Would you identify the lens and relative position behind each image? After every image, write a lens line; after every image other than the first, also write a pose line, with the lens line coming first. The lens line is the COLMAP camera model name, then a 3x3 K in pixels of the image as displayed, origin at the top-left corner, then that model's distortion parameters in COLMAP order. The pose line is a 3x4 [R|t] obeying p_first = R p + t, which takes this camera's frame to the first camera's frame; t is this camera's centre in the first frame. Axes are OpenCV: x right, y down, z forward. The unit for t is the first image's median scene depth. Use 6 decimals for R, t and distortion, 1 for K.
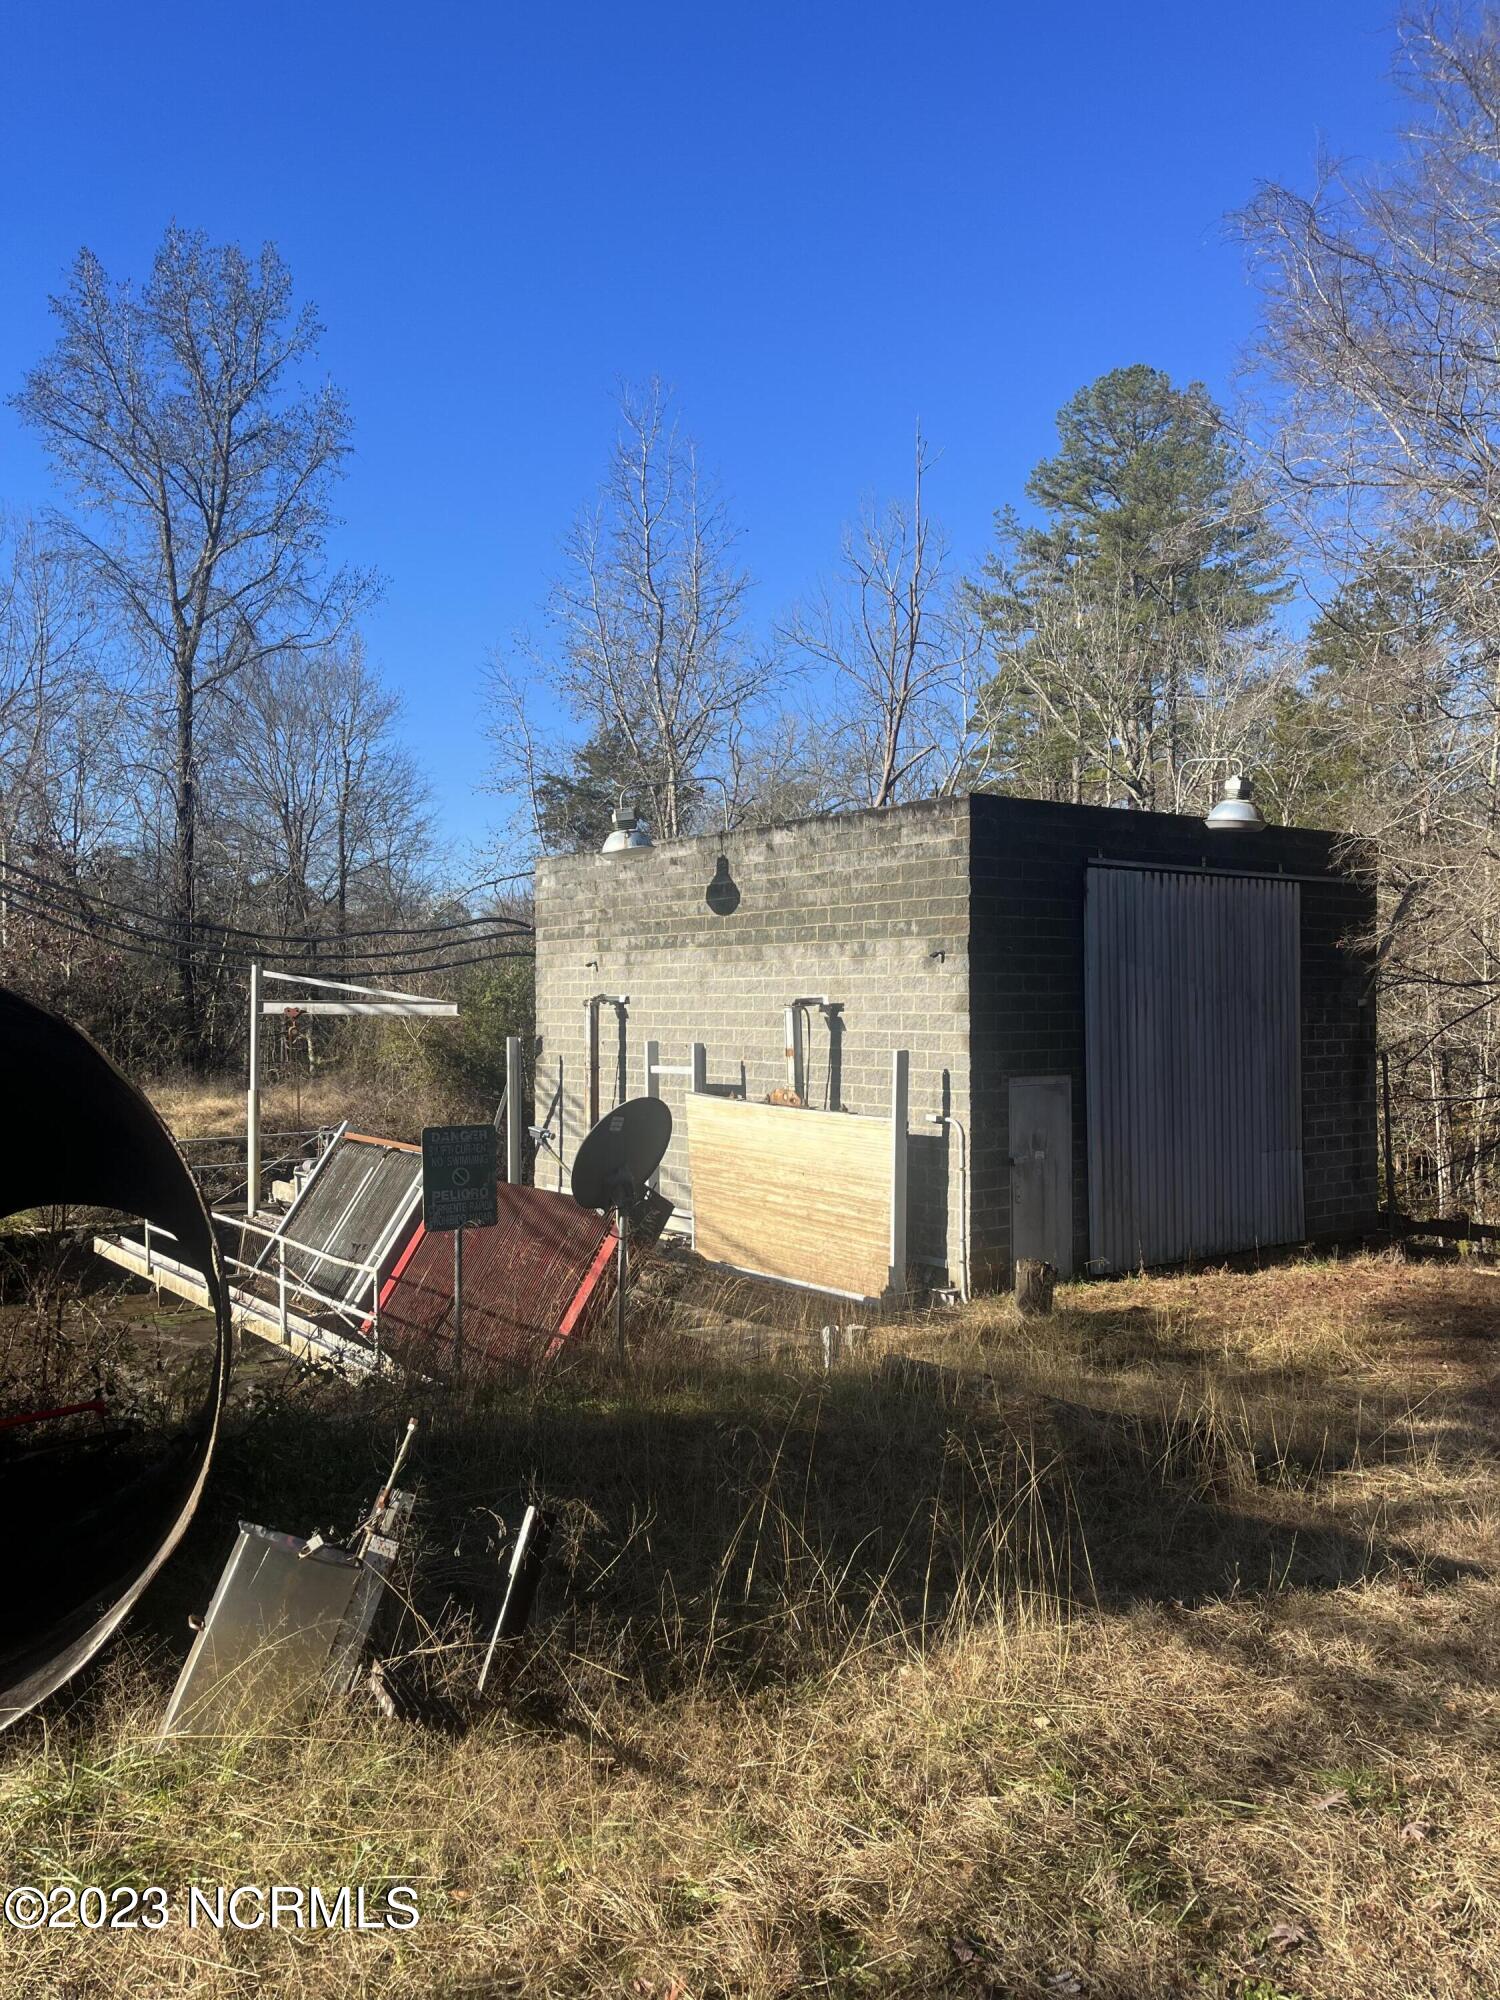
lens RADIAL K [[1518.1, 0, 750.0], [0, 1518.1, 1004.9], [0, 0, 1]] dist [0.039644, -0.026626]
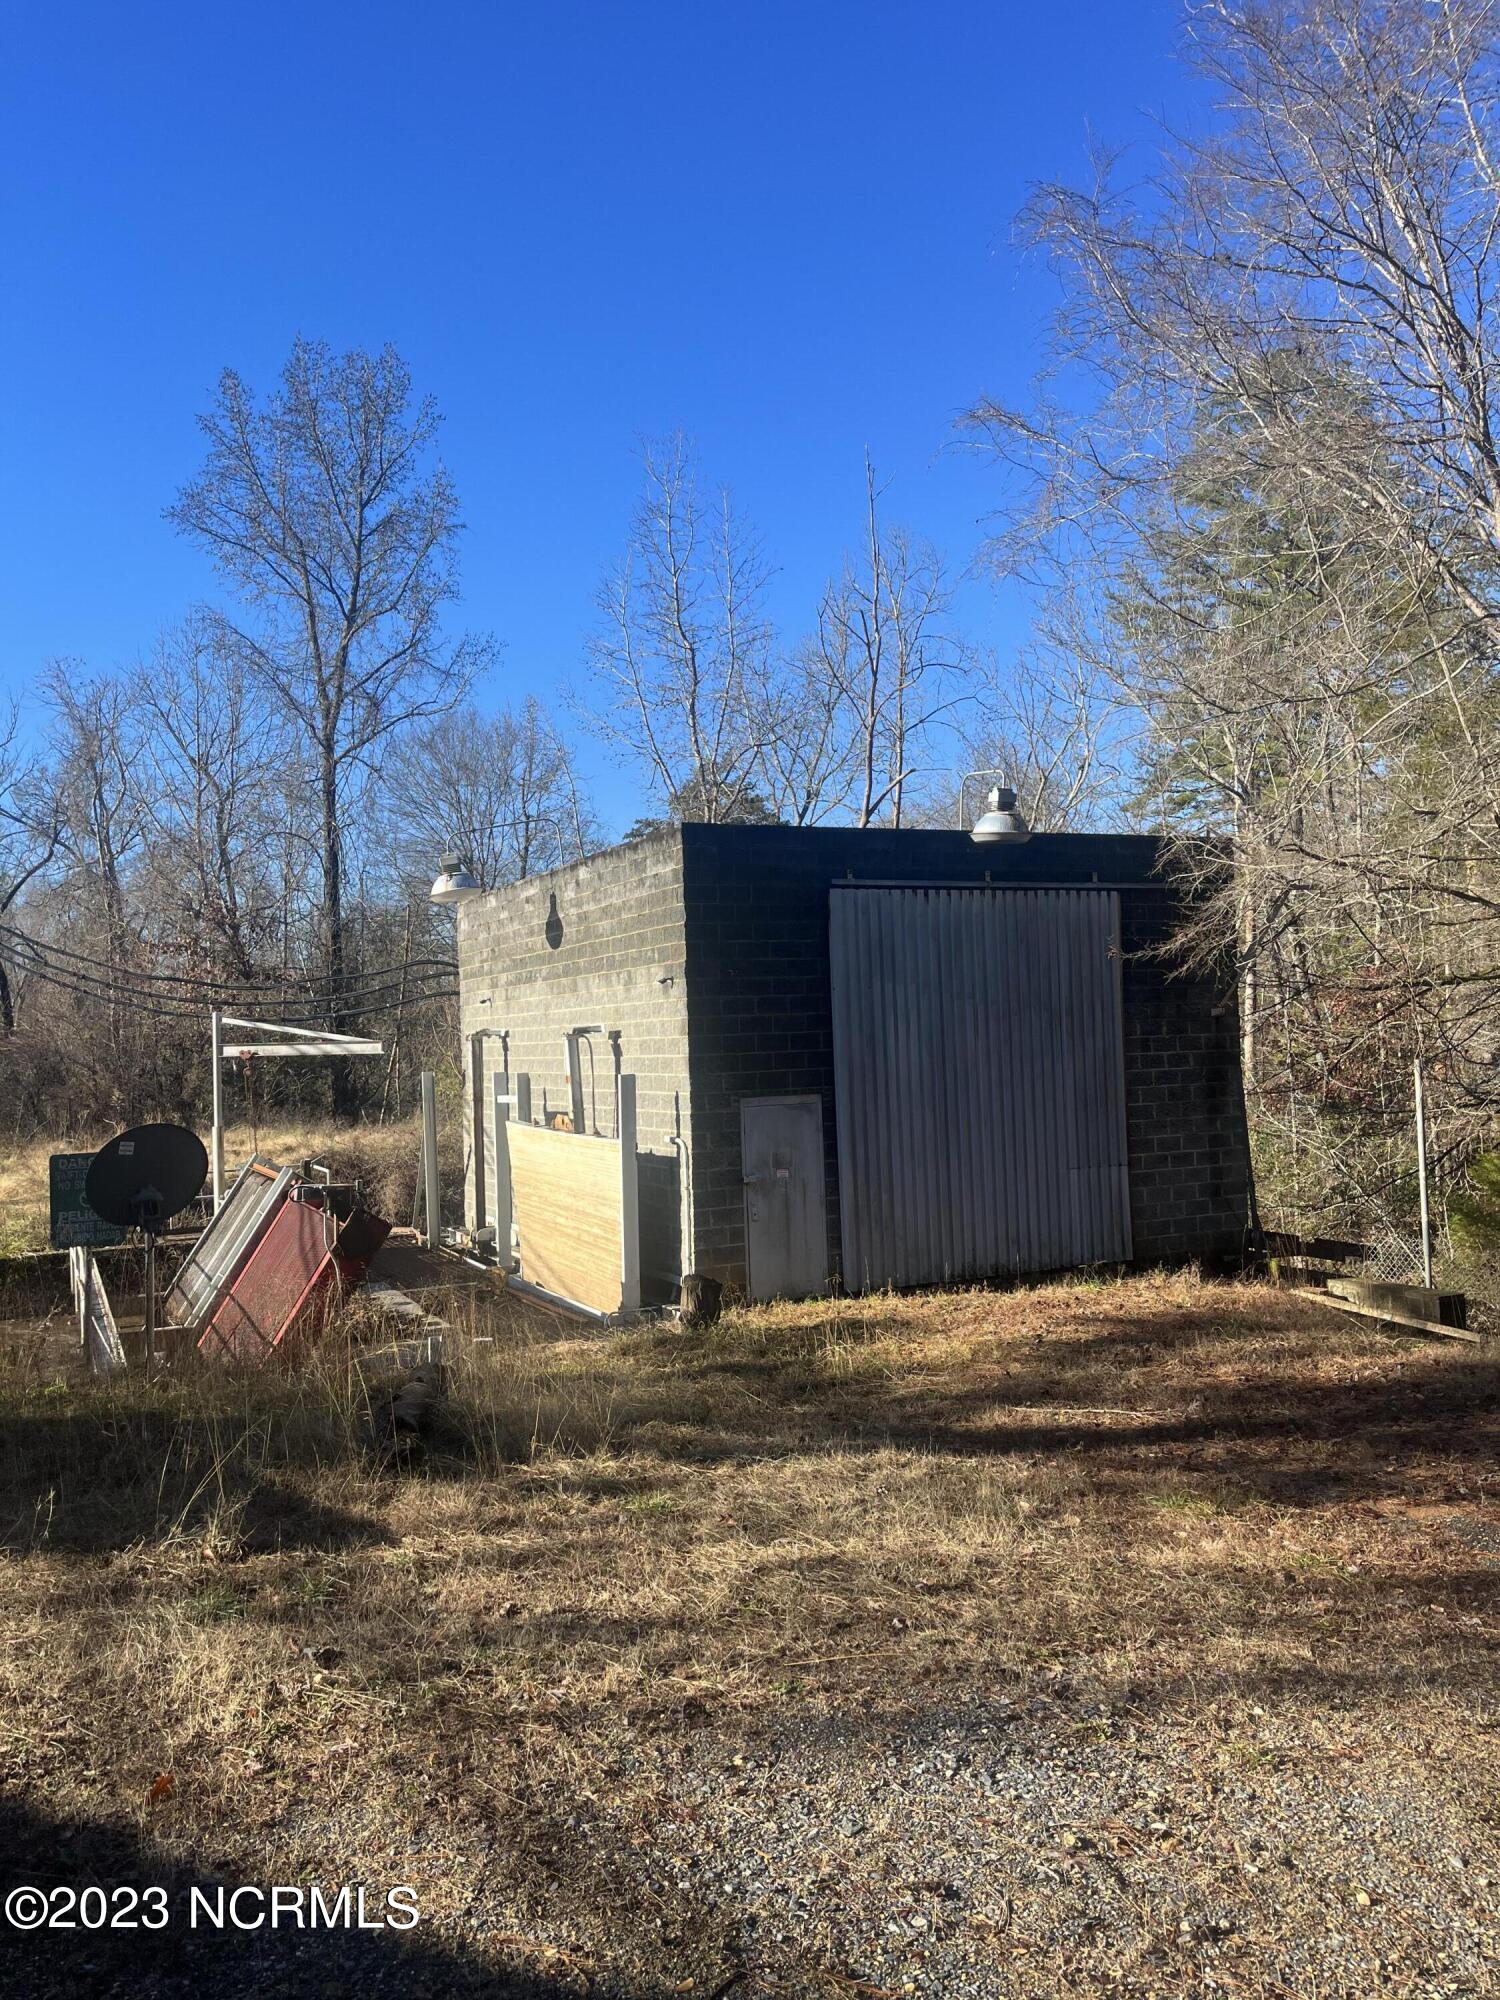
lens RADIAL K [[1518.1, 0, 740.6], [0, 1518.1, 1010.7], [0, 0, 1]] dist [0.039644, -0.026626]
pose [[0.978527, -0.034502, -0.203212, 0.313921], [0.030748, 0.999294, -0.021604, 0.009323], [0.203814, 0.014892, 0.978896, 0.002192]]
